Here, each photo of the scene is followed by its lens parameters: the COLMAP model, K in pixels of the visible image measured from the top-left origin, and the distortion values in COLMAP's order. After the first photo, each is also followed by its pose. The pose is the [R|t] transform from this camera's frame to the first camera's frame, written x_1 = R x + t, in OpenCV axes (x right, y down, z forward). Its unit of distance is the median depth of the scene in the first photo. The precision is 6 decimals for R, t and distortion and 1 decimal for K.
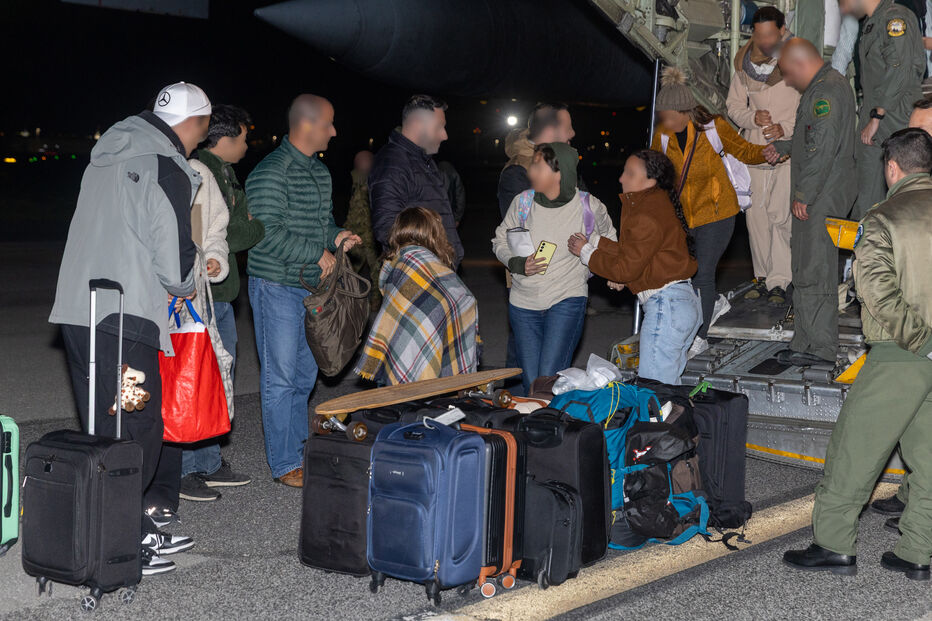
lens RADIAL K [[1824.6, 0, 464.8], [0, 1824.6, 310.3], [0, 0, 1]] dist [0.025393, 0.000000]
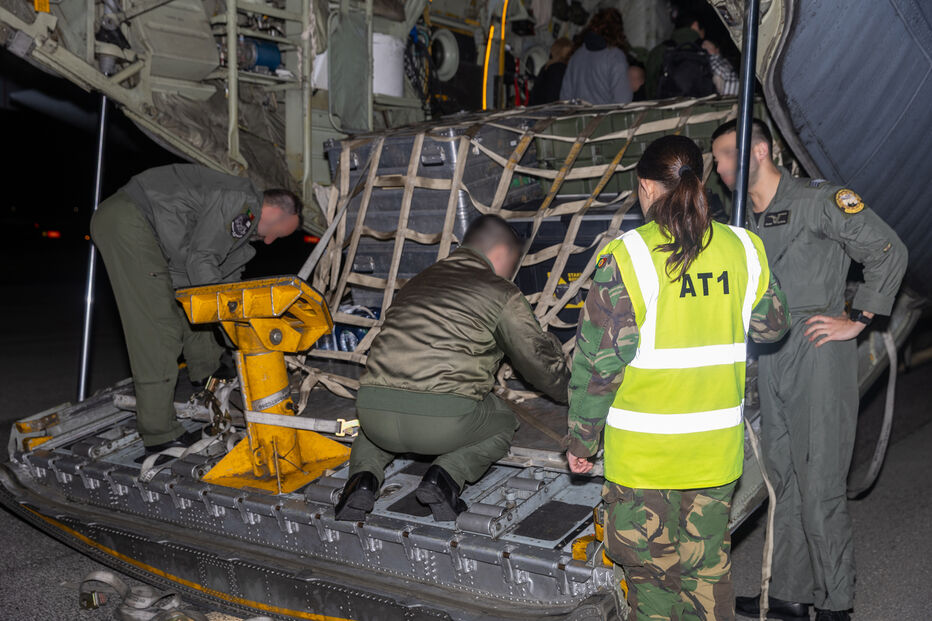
lens RADIAL K [[1078.5, 0, 466.6], [0, 1078.5, 314.2], [0, 0, 1]] dist [0.023596, 0.000000]
pose [[0.999907, -0.007780, -0.011187, 0.411932], [0.007731, 0.999961, -0.004351, -0.037243], [0.011220, 0.004264, 0.999928, 0.680474]]
